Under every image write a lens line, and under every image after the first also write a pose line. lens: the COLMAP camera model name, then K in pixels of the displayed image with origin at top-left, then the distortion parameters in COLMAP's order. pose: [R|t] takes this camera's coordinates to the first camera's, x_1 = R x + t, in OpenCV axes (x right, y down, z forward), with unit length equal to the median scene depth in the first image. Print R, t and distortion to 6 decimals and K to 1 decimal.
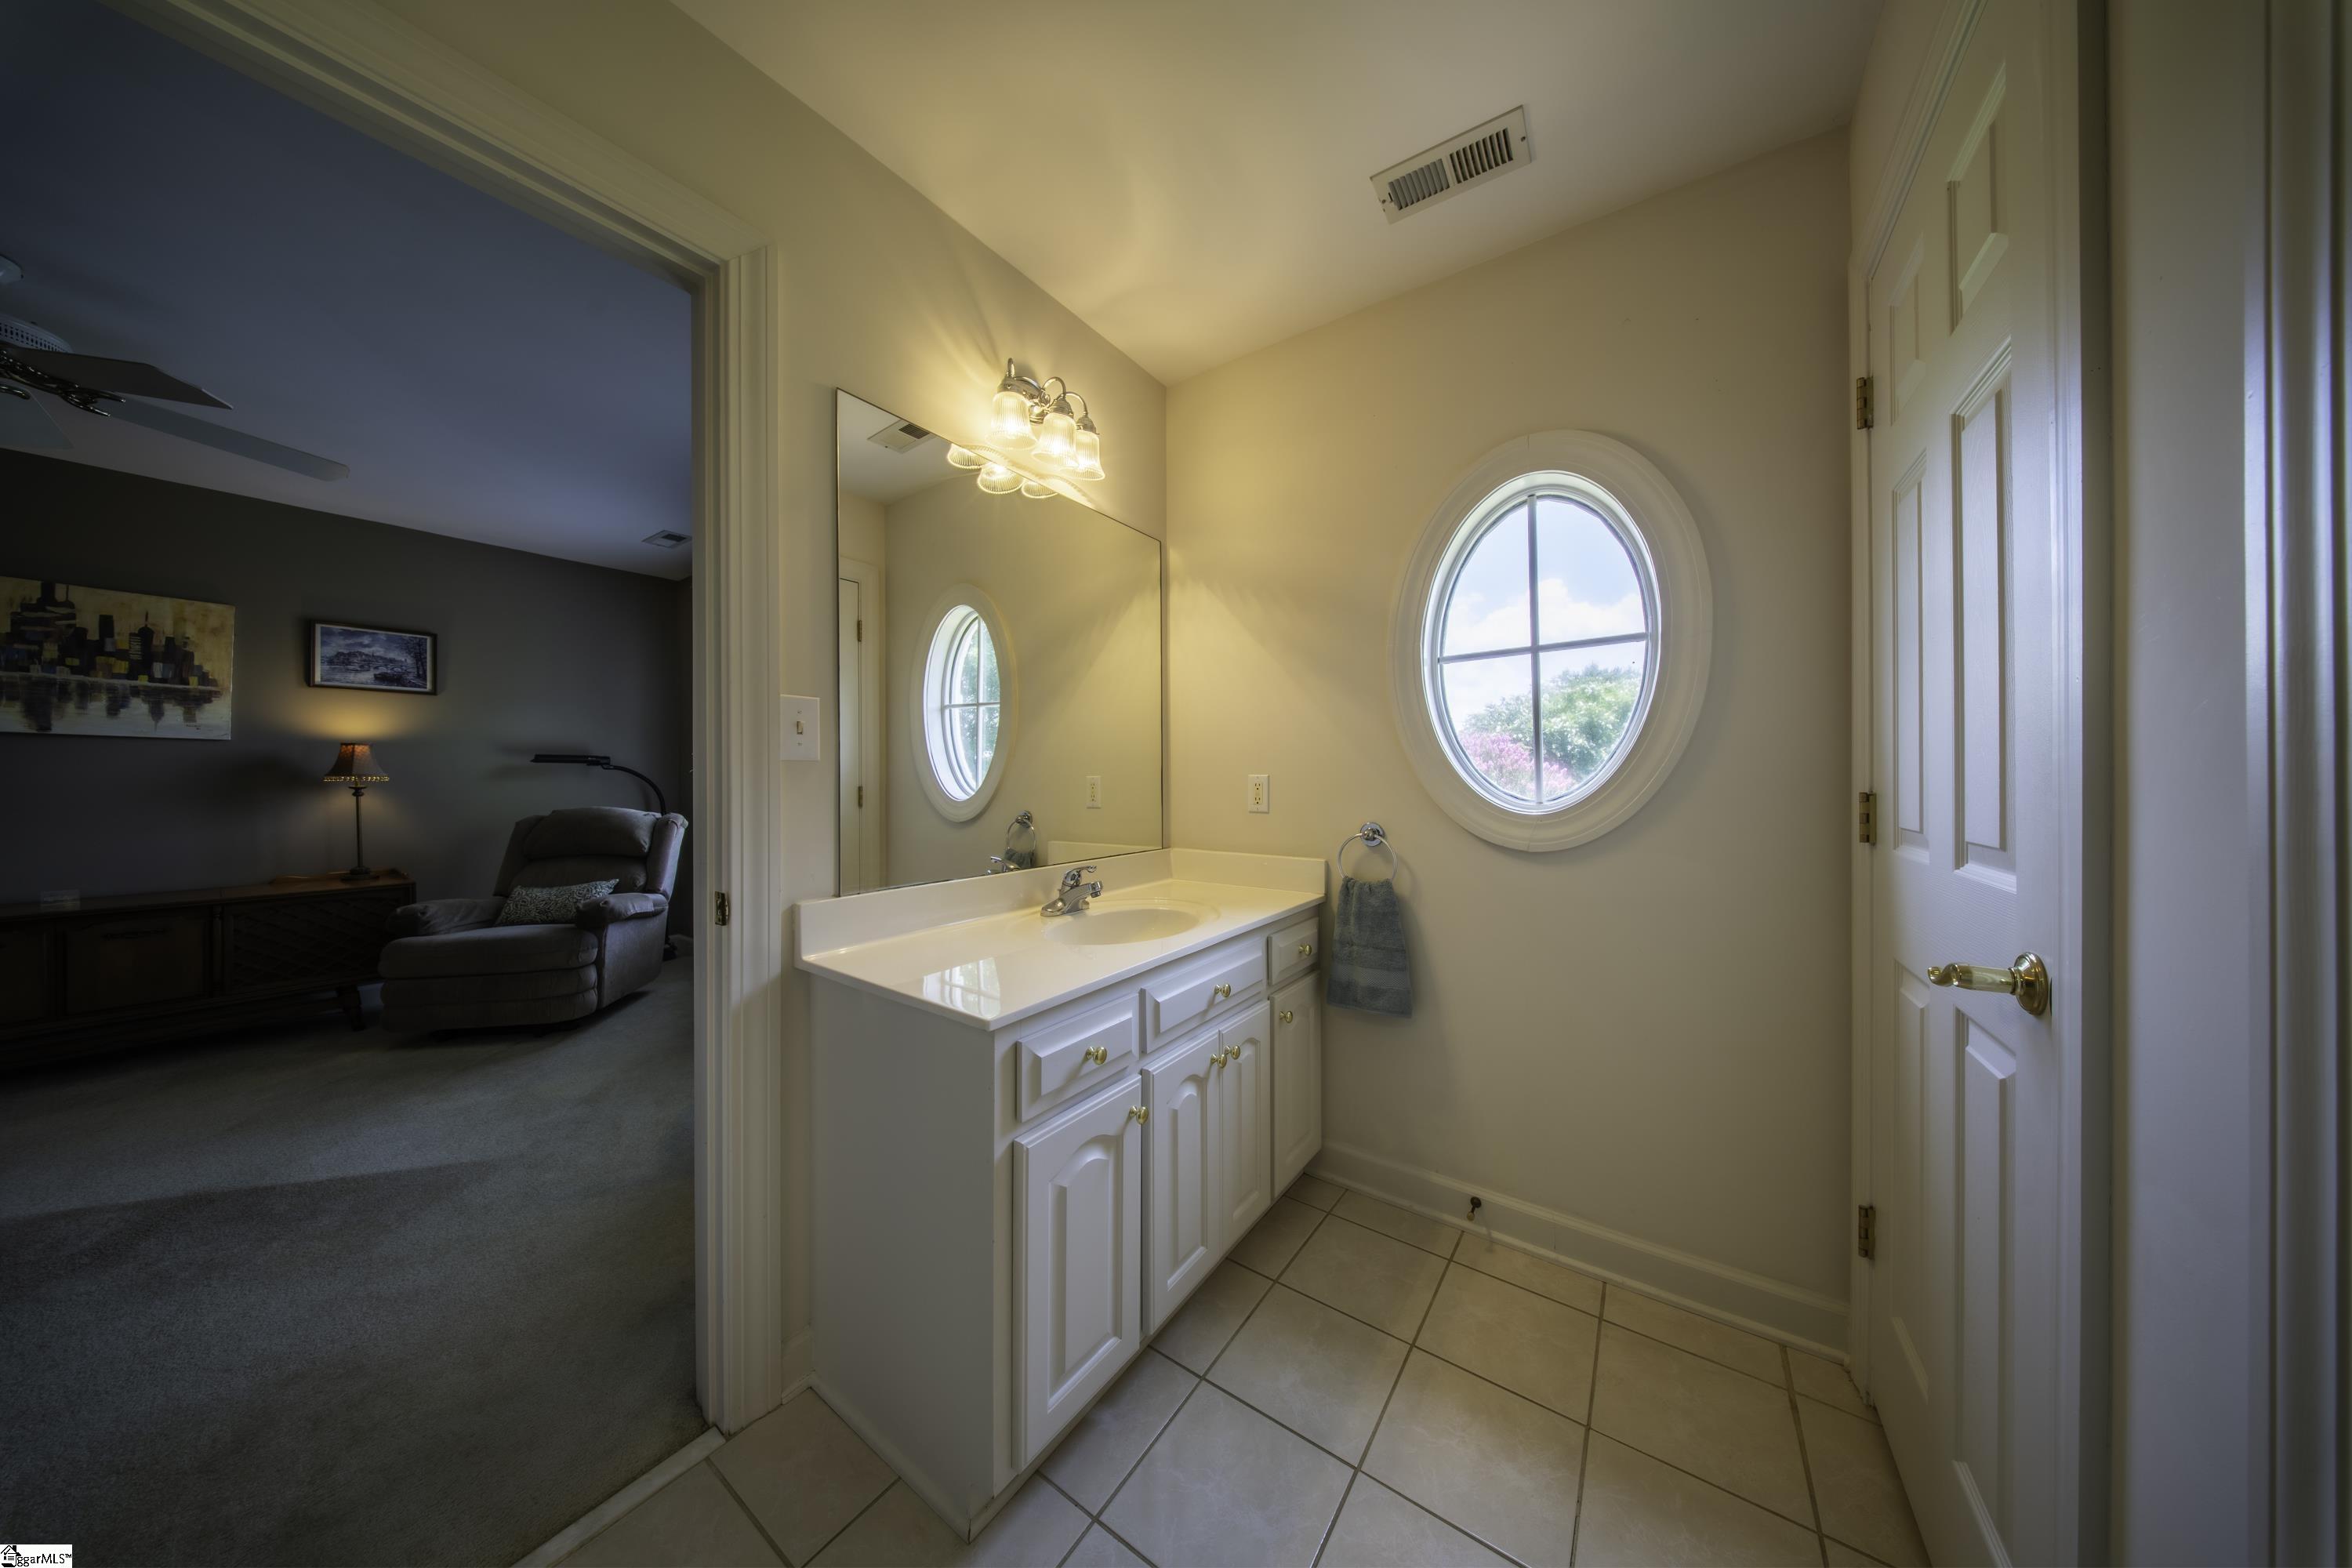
lens RADIAL K [[686.3, 0, 1171.9], [0, 686.3, 782.1], [0, 0, 1]] dist [-0.002108, -0.000488]
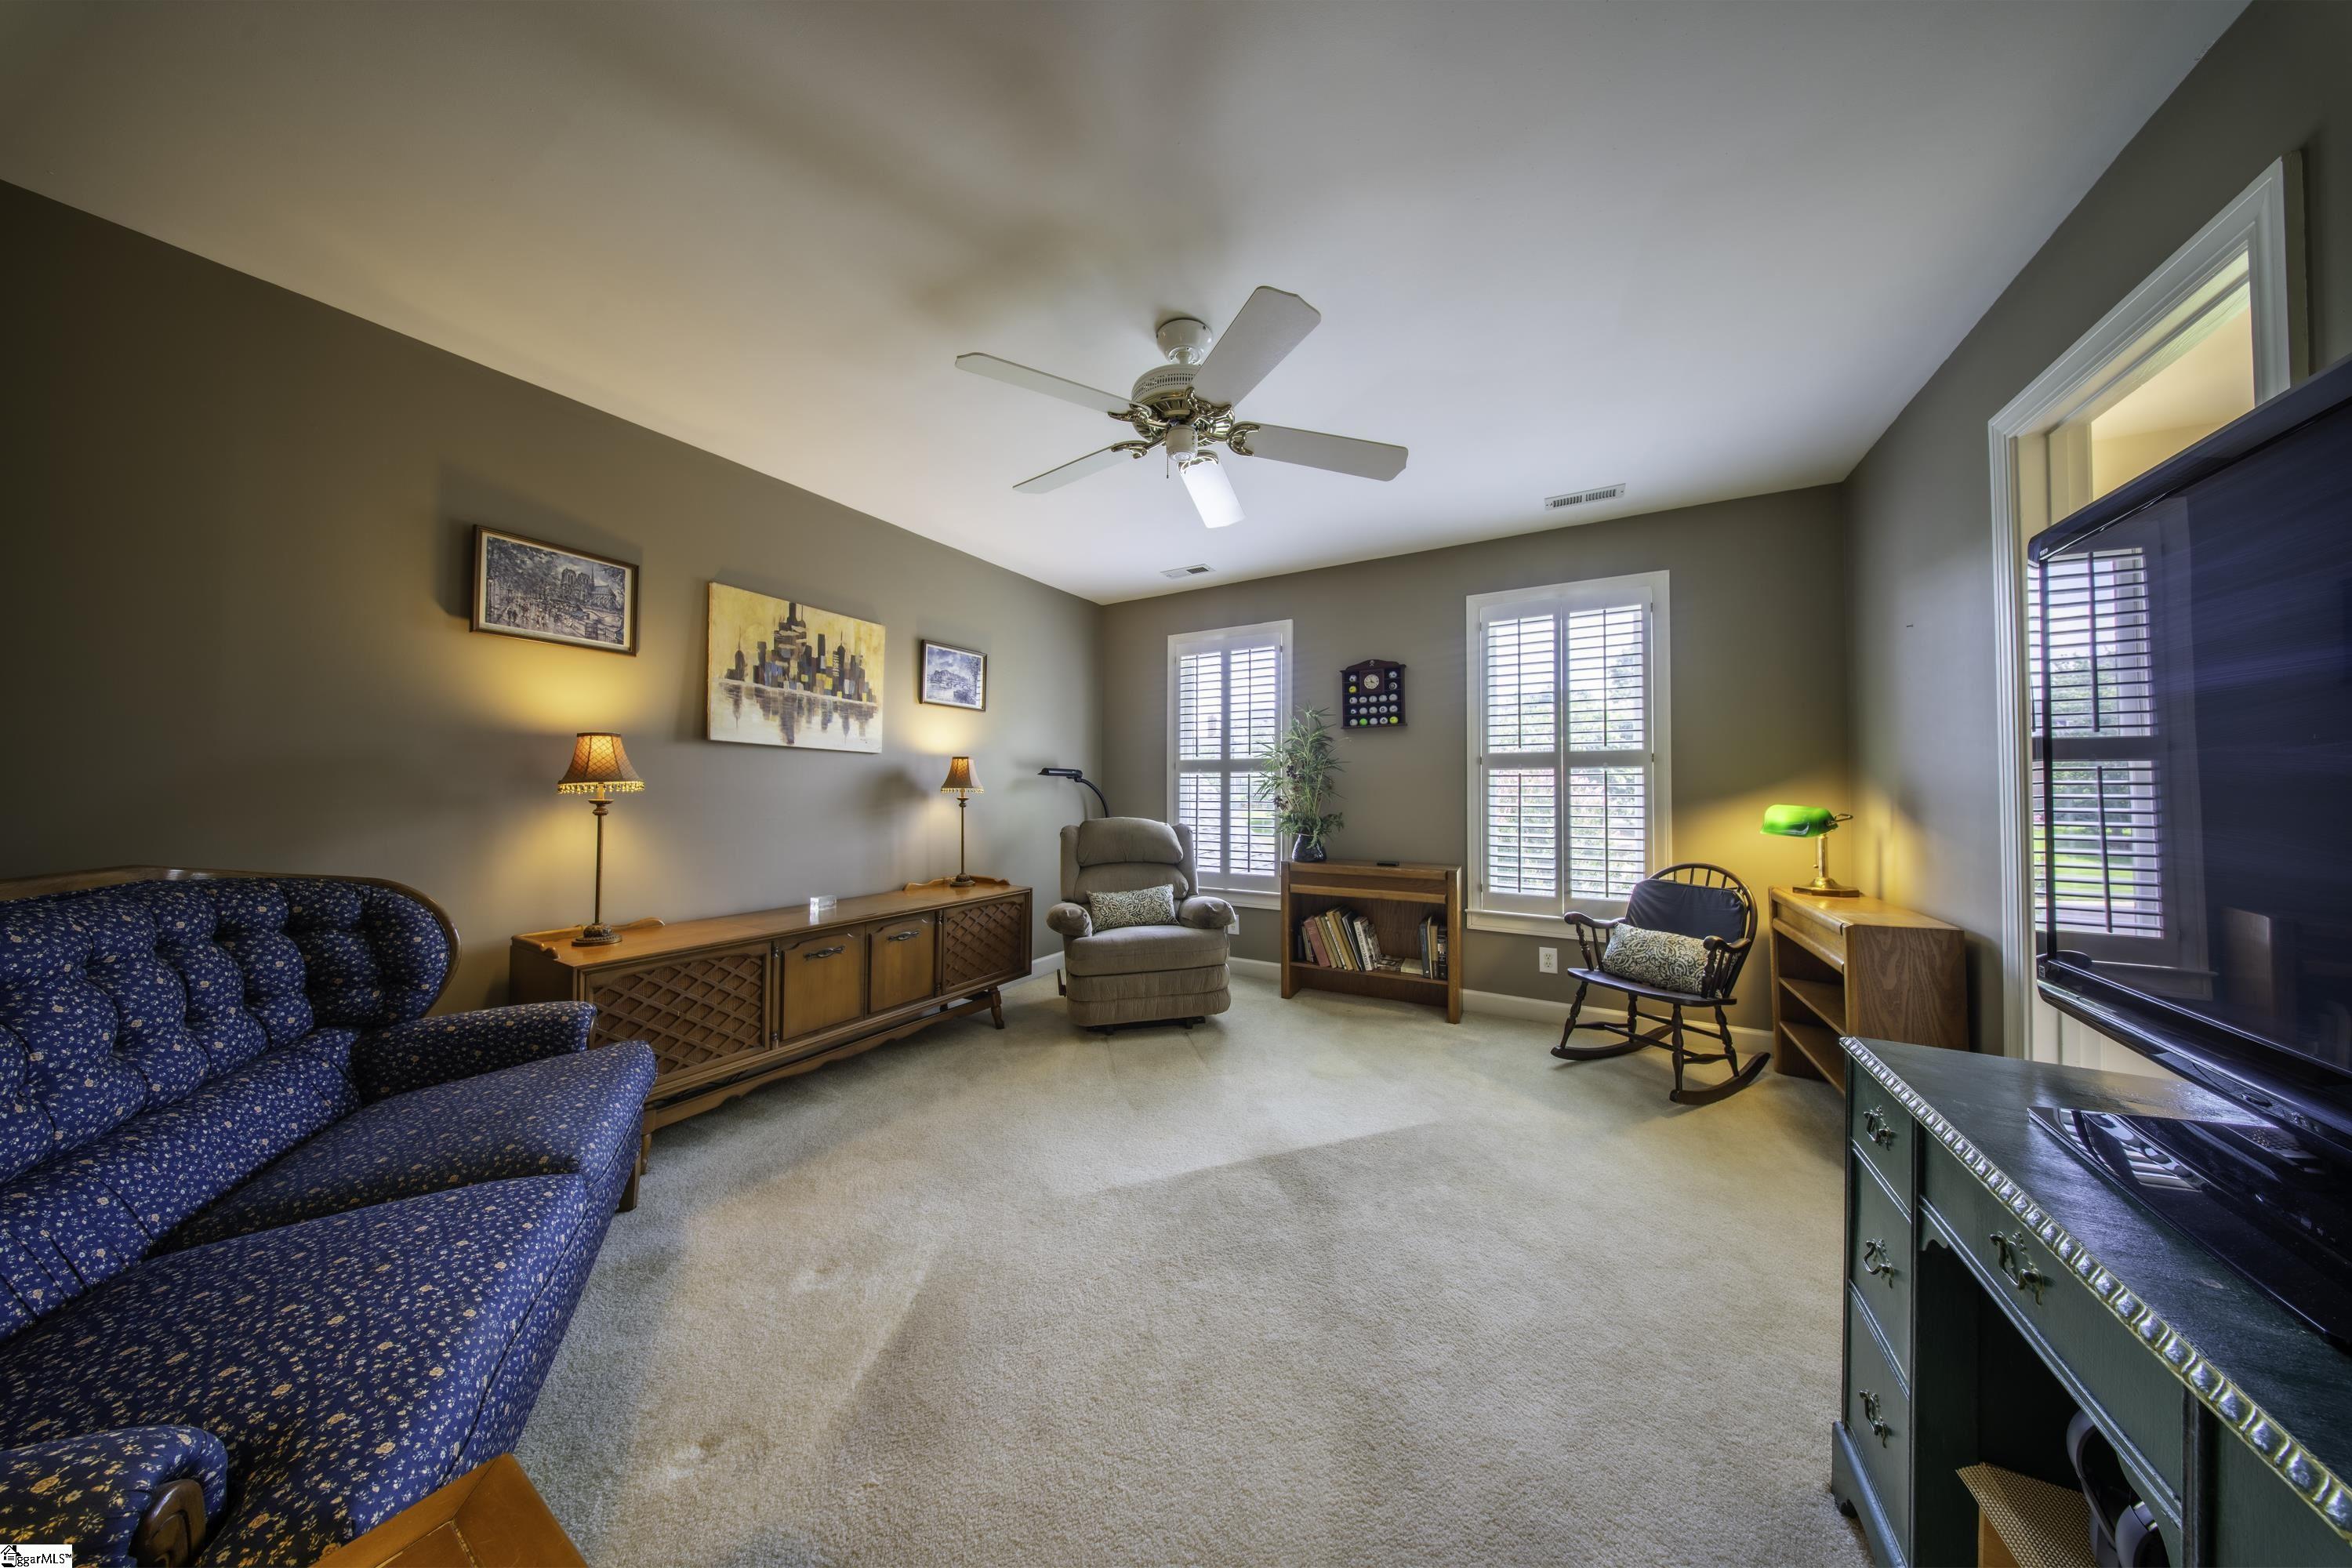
lens RADIAL K [[686.3, 0, 1177.1], [0, 686.3, 780.4], [0, 0, 1]] dist [-0.002108, -0.000488]
pose [[0.995414, 0.014124, 0.094609, -1.084439], [-0.012515, 0.999767, -0.017576, -0.006864], [-0.094836, 0.016311, 0.995359, -0.104153]]
